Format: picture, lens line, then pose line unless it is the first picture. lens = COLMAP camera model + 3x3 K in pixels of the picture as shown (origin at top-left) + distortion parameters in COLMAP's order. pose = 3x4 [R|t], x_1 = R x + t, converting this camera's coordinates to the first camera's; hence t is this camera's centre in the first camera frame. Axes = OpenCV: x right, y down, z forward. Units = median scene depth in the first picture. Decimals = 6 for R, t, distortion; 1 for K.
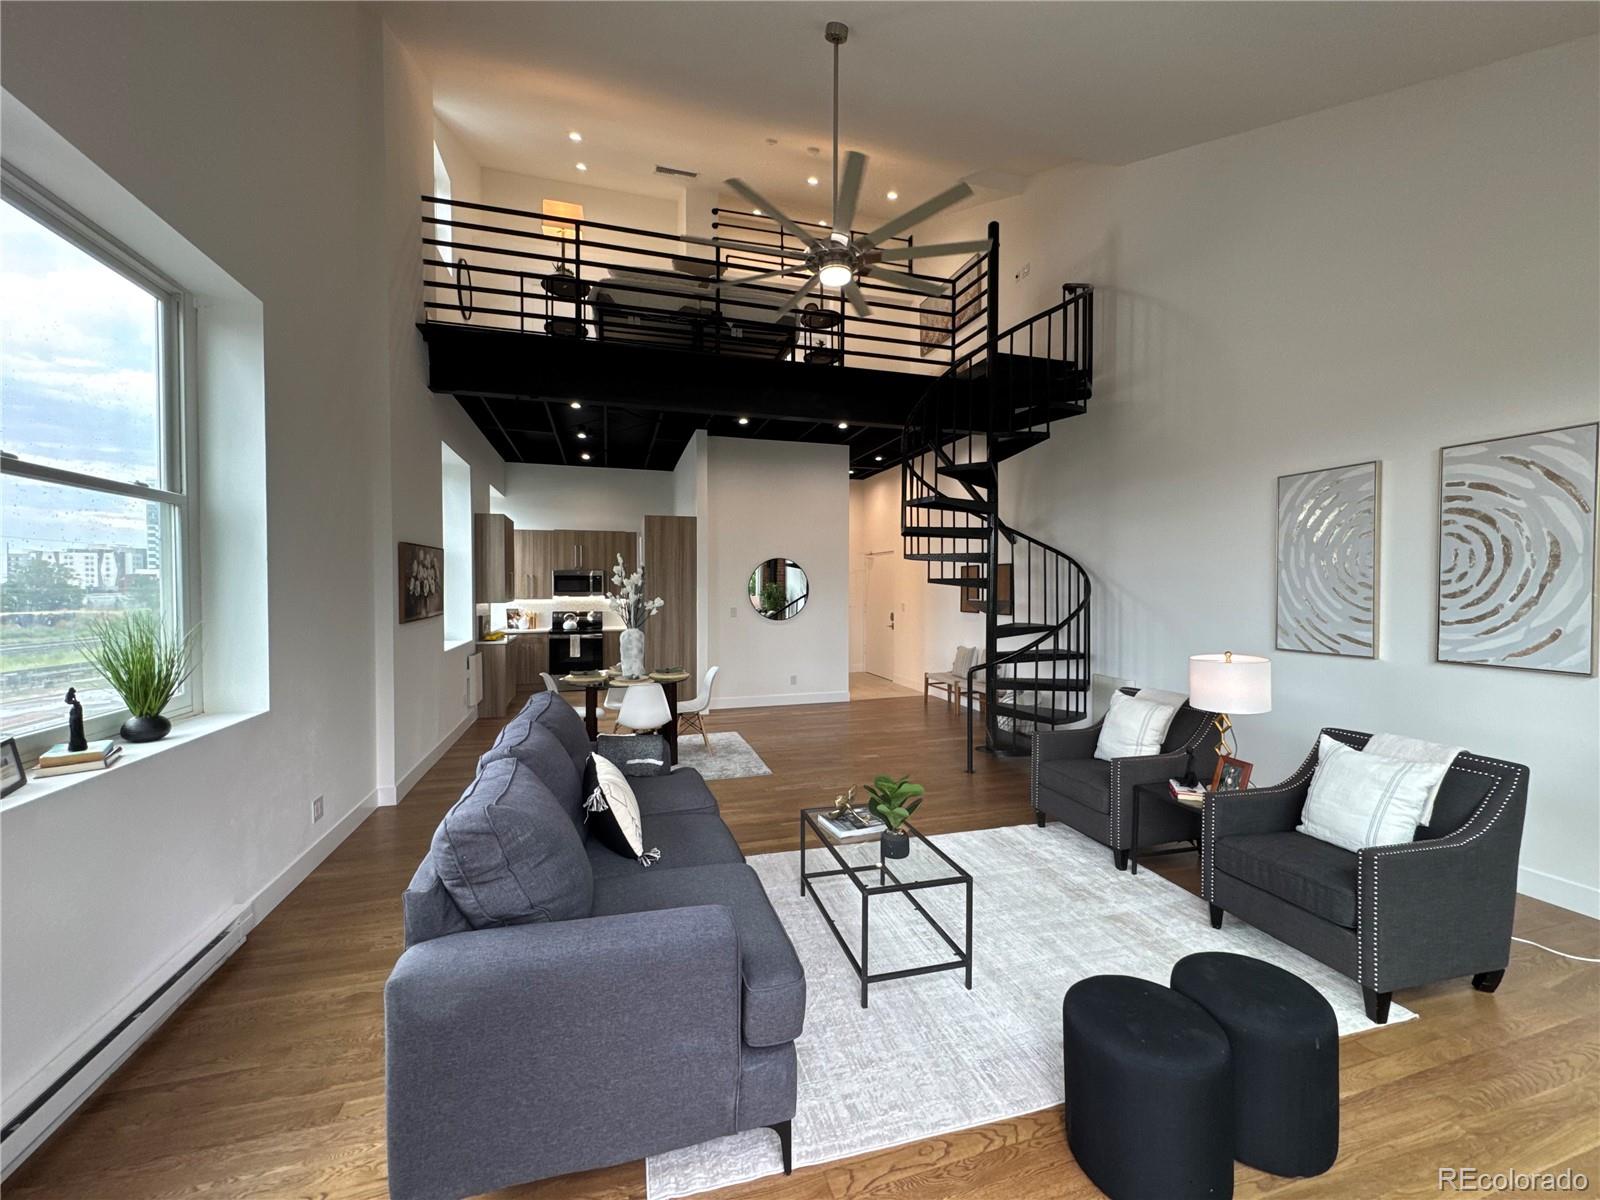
lens RADIAL K [[639.6, 0, 797.8], [0, 639.6, 599.3], [0, 0, 1]] dist [-0.003221, 0.000754]
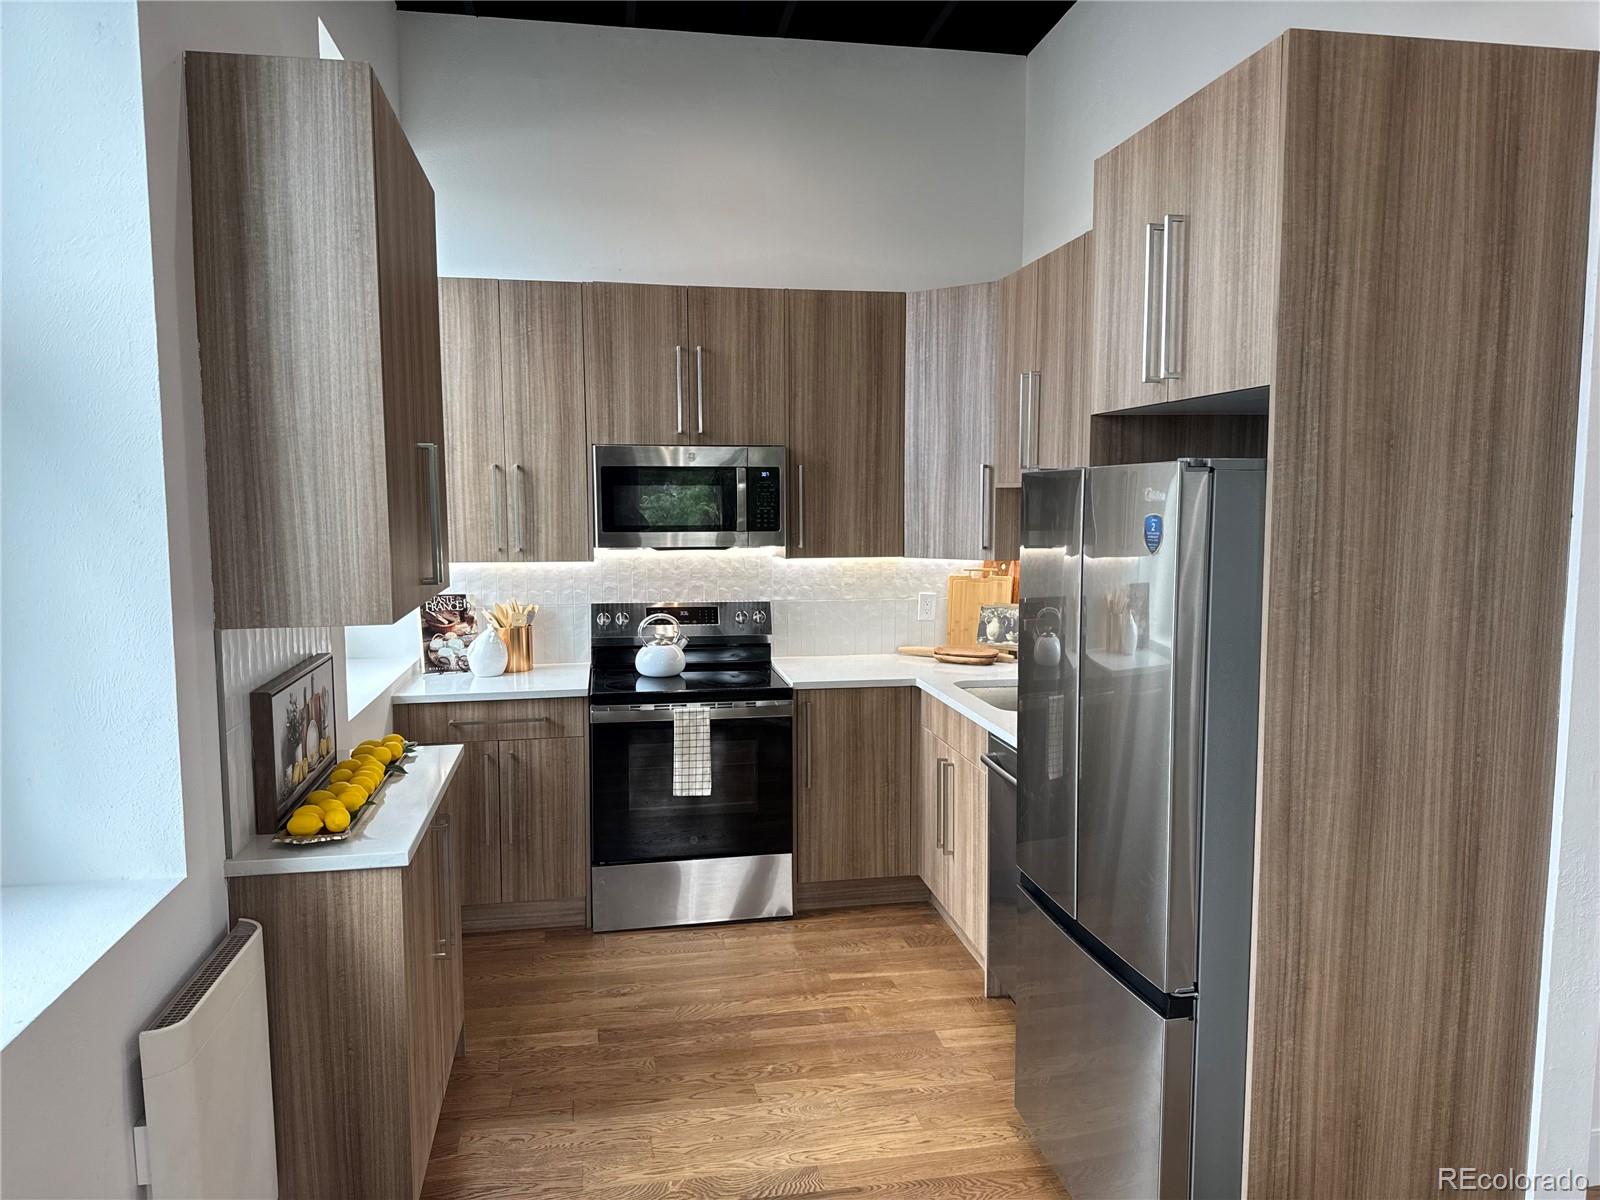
lens RADIAL K [[1089.4, 0, 800.0], [0, 1089.4, 600.0], [0, 0, 1]] dist [0.003319, -0.000038]
pose [[0.994078, 0.007571, -0.108404, -0.667422], [0.000378, 0.997323, 0.073117, -0.040699], [0.108667, -0.072725, 0.991414, 1.511353]]
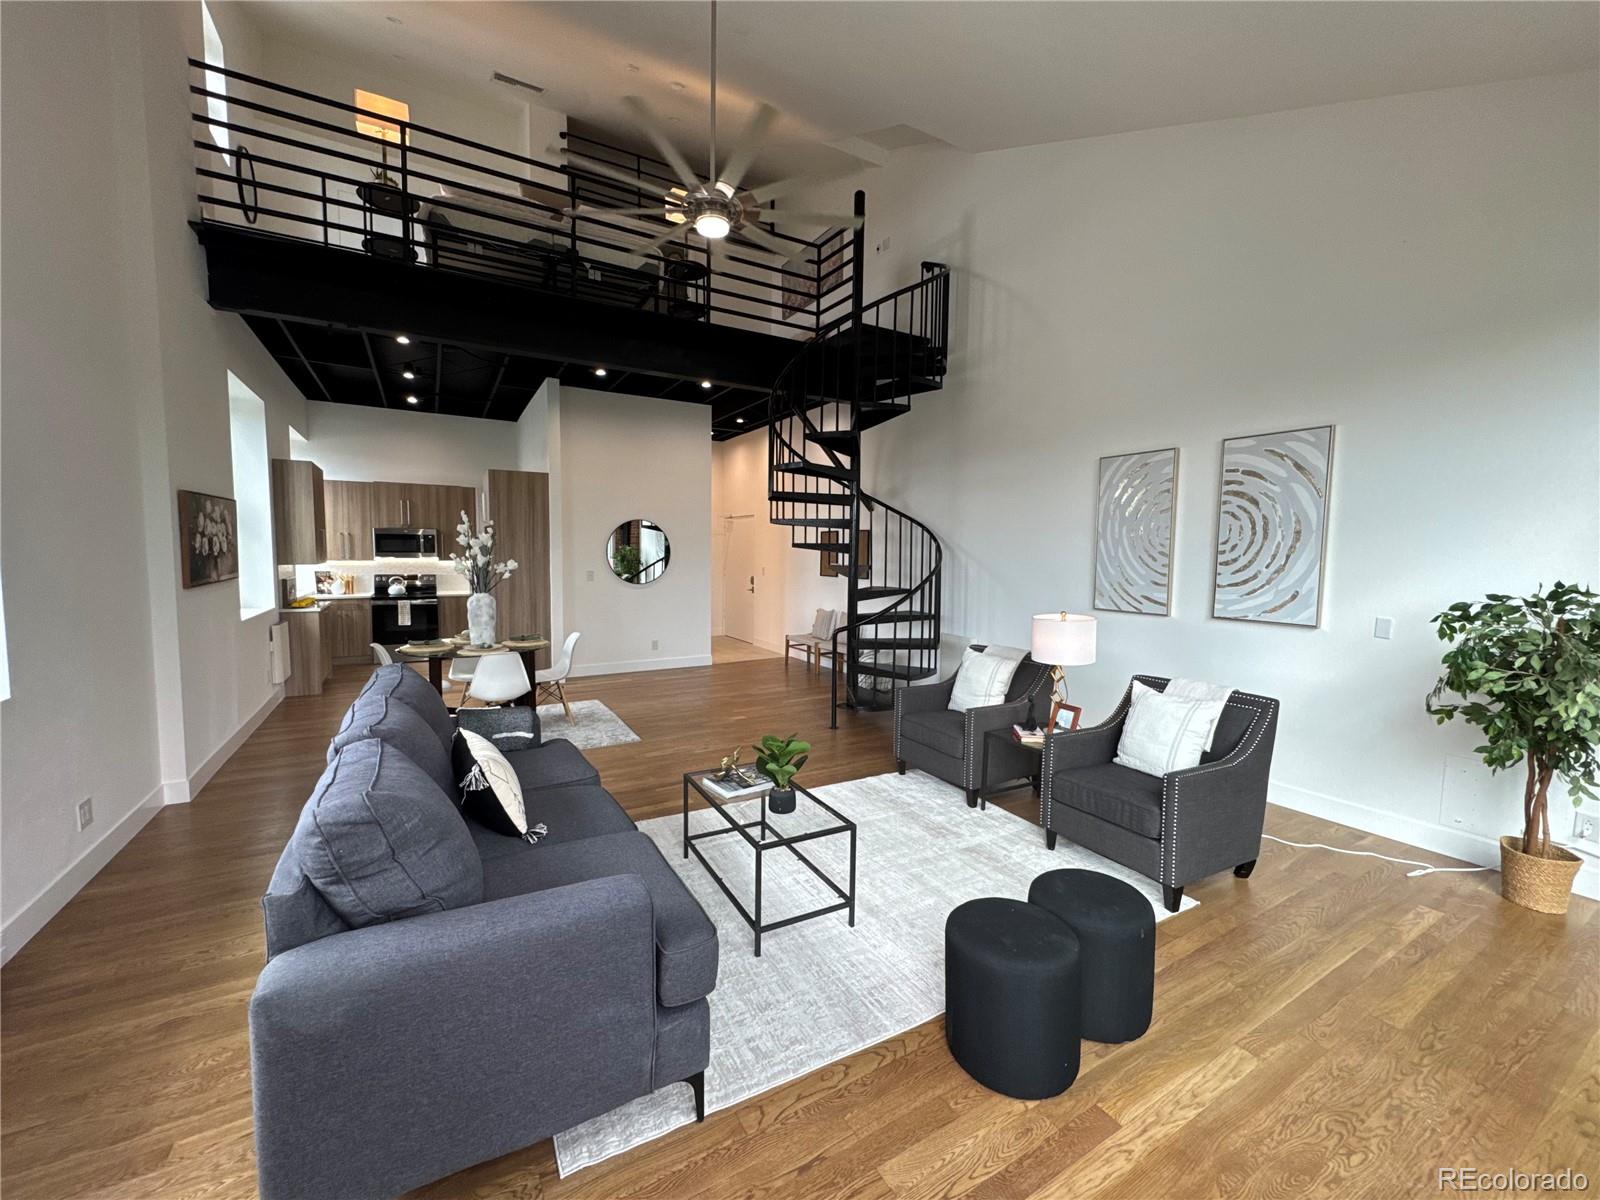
lens RADIAL K [[639.6, 0, 797.8], [0, 639.6, 599.3], [0, 0, 1]] dist [-0.003221, 0.000754]
pose [[0.973037, -0.006374, 0.230560, -0.044100], [-0.006728, 0.998408, 0.056000, -0.000114], [-0.230550, -0.056041, 0.971445, 0.004159]]
